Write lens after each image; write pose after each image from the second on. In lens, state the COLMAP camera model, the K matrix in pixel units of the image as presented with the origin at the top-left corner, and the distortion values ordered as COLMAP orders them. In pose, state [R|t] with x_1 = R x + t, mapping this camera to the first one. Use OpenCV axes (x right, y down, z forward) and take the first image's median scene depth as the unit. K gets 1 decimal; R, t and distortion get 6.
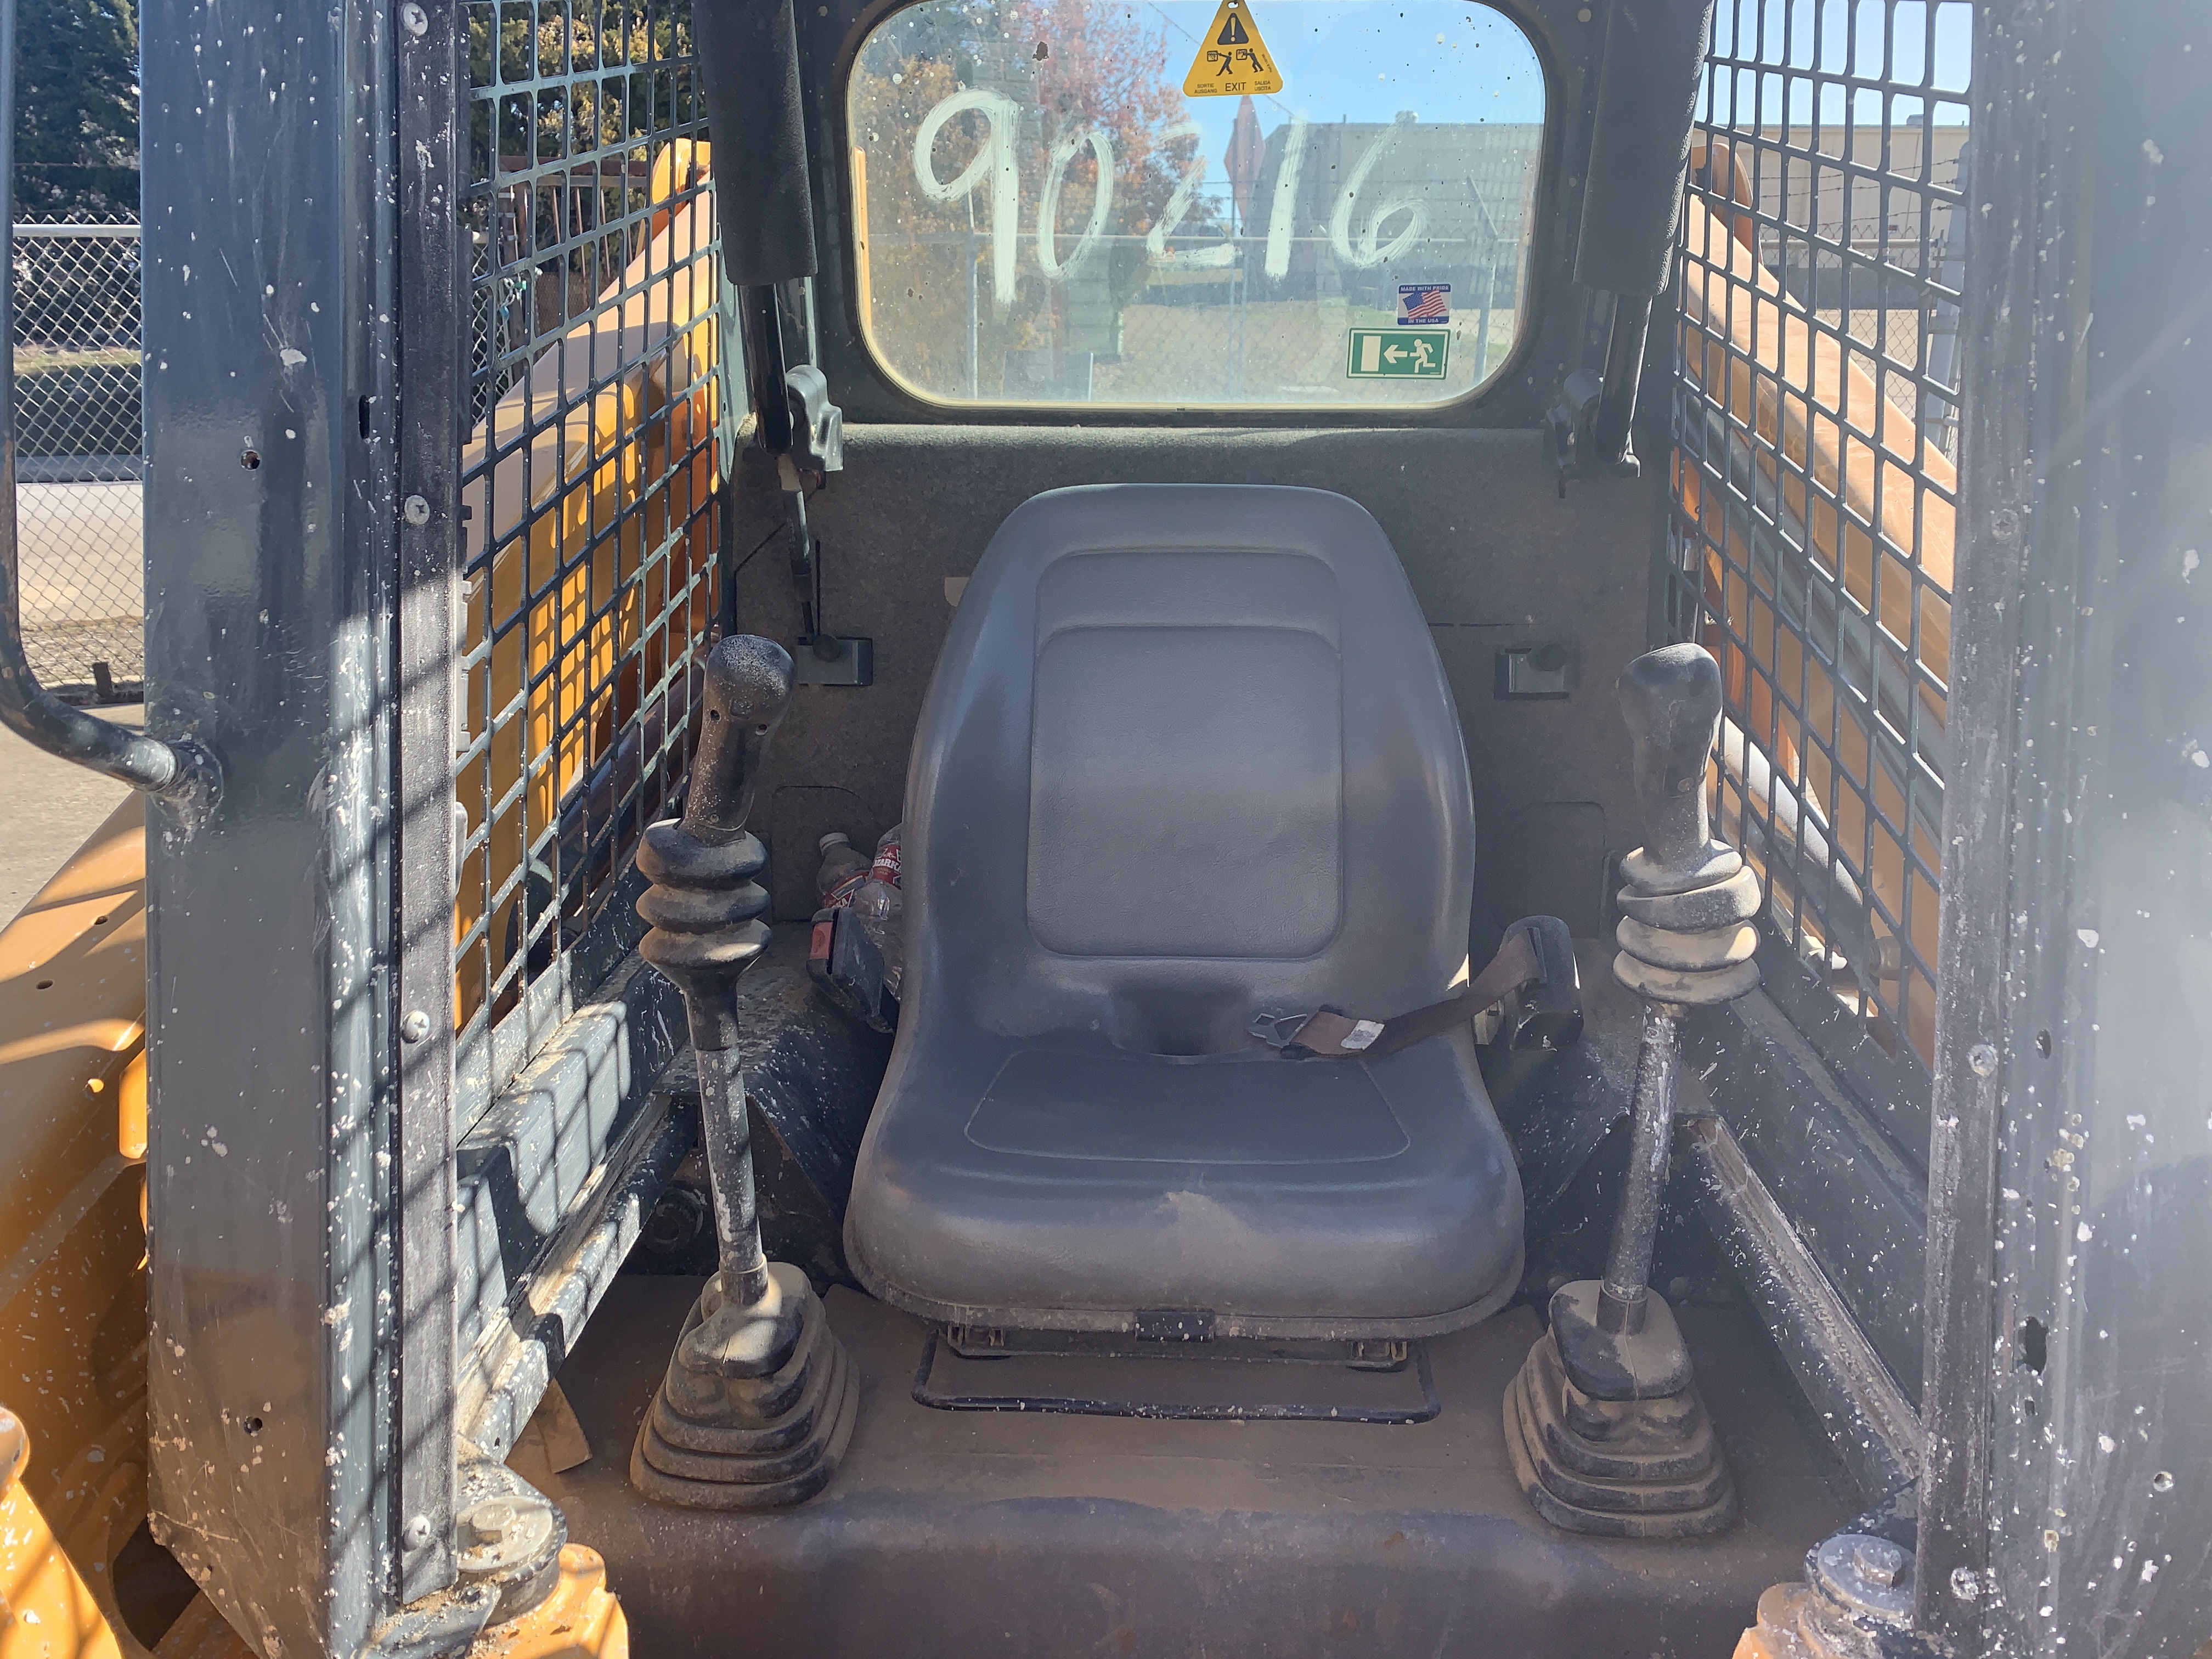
lens RADIAL K [[1661.0, 0, 1106.0], [0, 1661.0, 829.5], [0, 0, 1]] dist [0.010080, -0.002266]
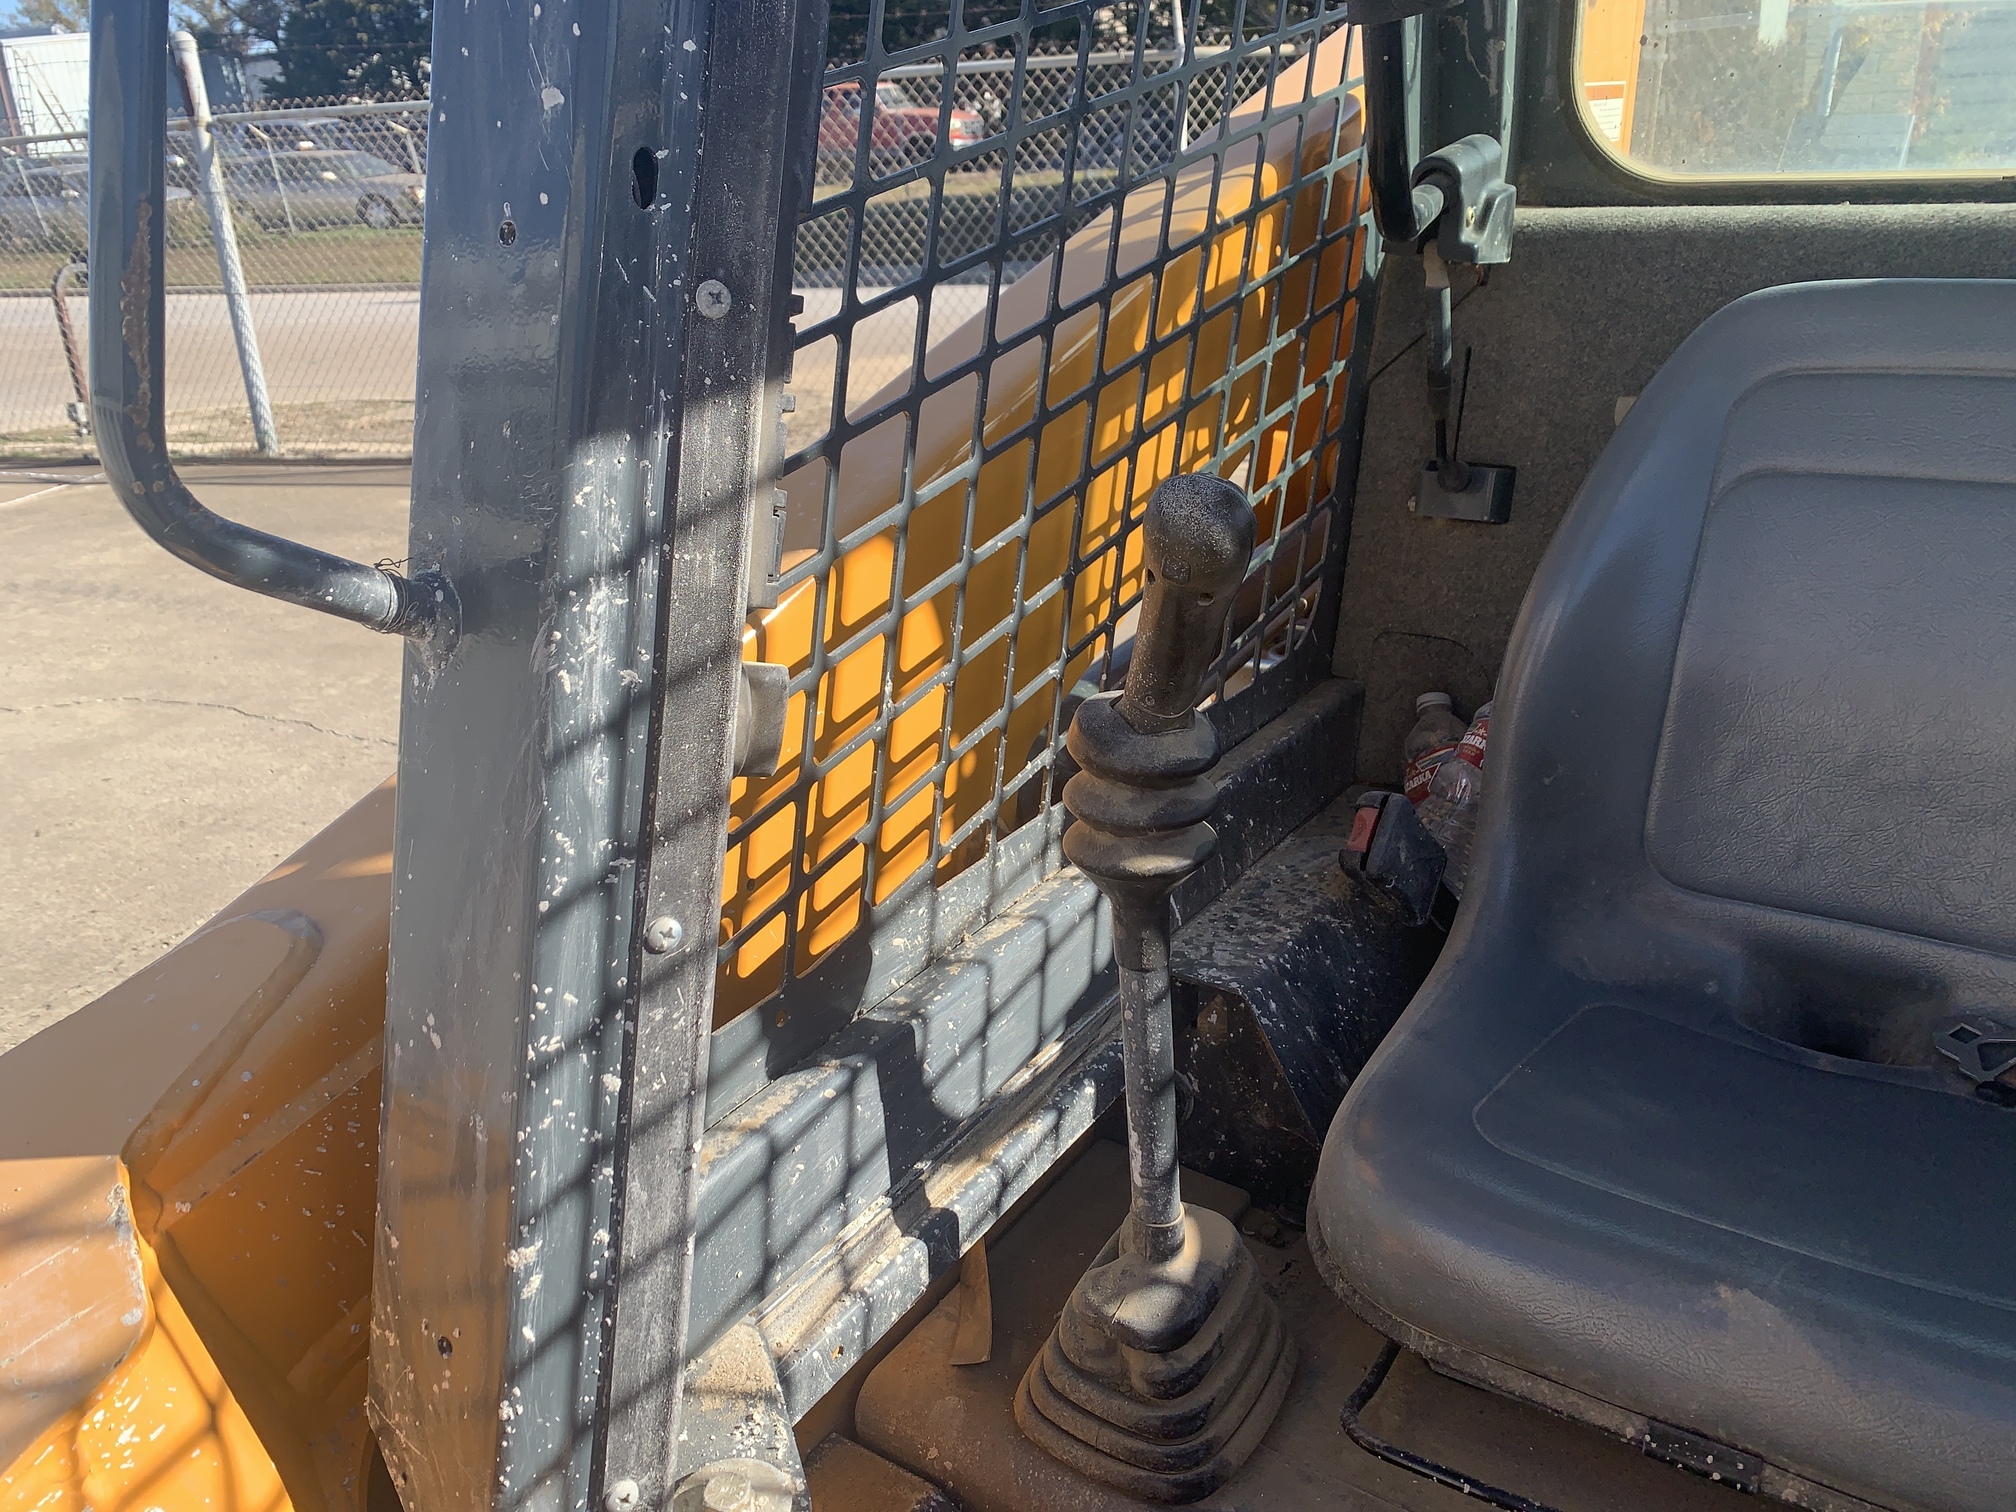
lens RADIAL K [[1533.9, 0, 1008.0], [0, 1533.9, 756.0], [0, 0, 1]] dist [0.012297, -0.005204]
pose [[0.858507, 0.156340, -0.488389, 0.070487], [-0.111119, 0.986480, 0.120456, -0.061523], [0.500618, -0.049143, 0.864272, 0.323461]]
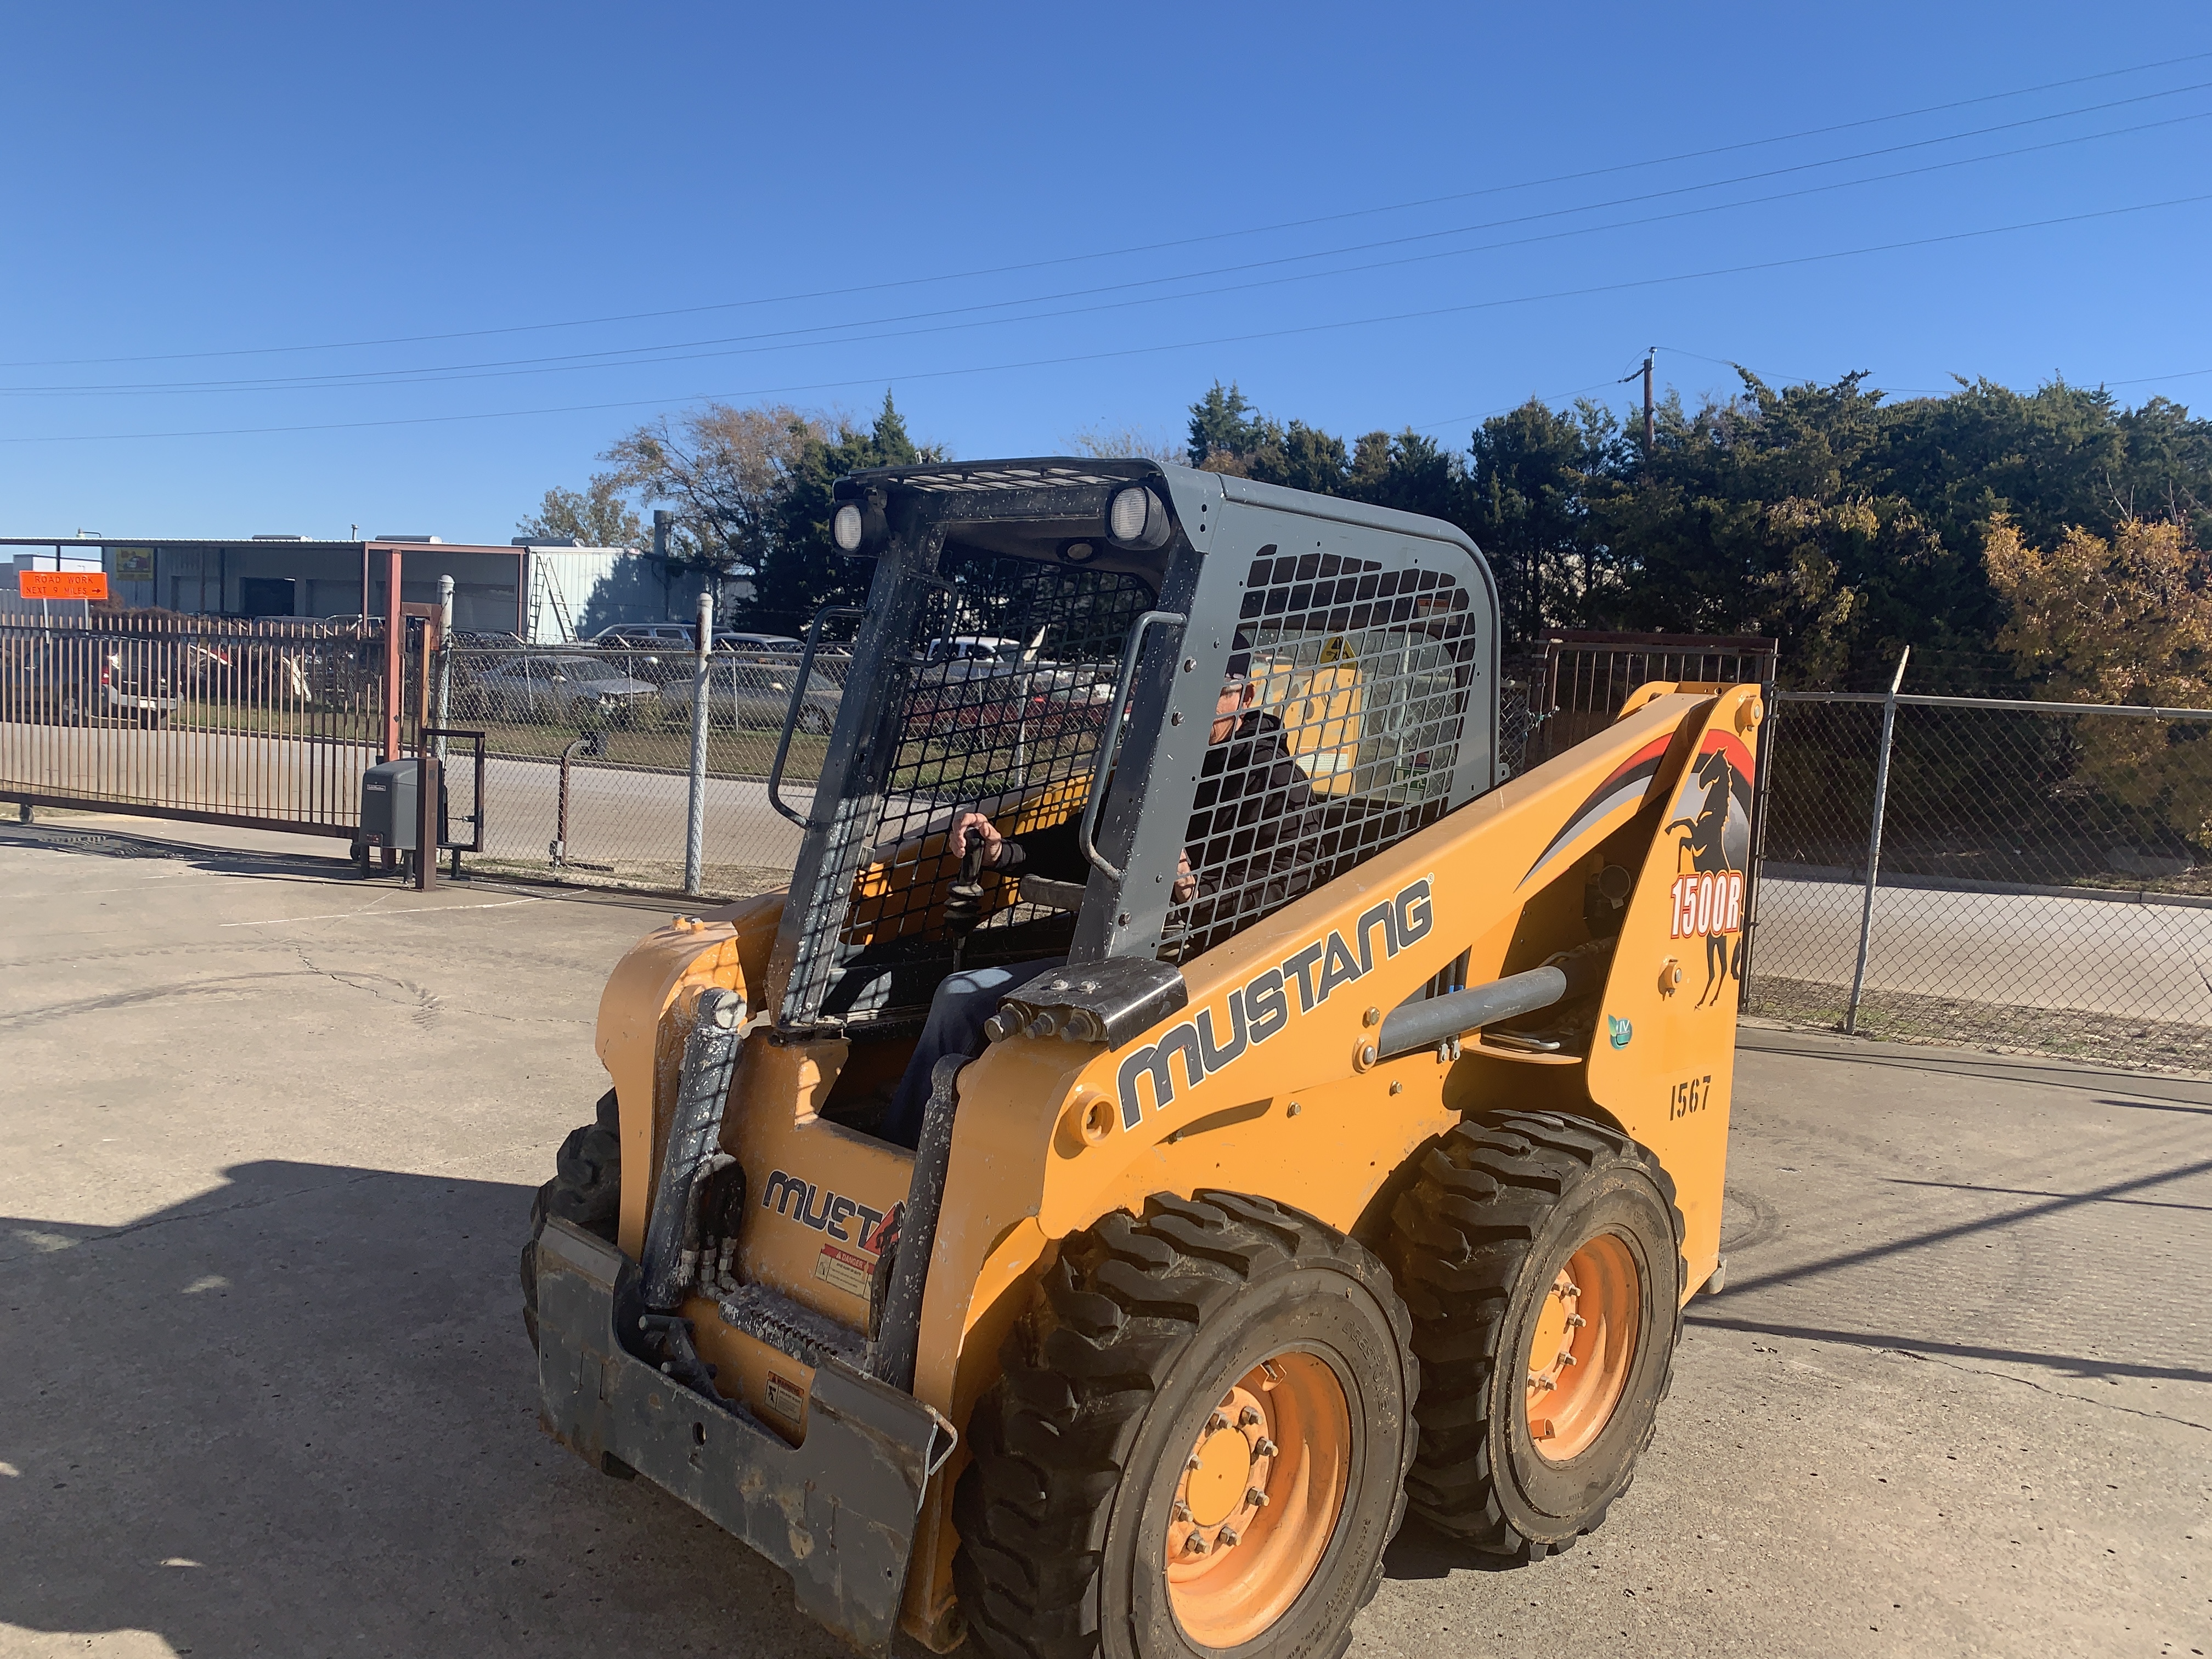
lens RADIAL K [[1661.0, 0, 1106.0], [0, 1661.0, 829.5], [0, 0, 1]] dist [0.010080, -0.002266]
pose [[0.742721, 0.096445, -0.662619, 2.227434], [-0.252976, 0.956648, -0.144316, 0.310609], [0.619974, 0.274813, 0.734921, -1.352191]]
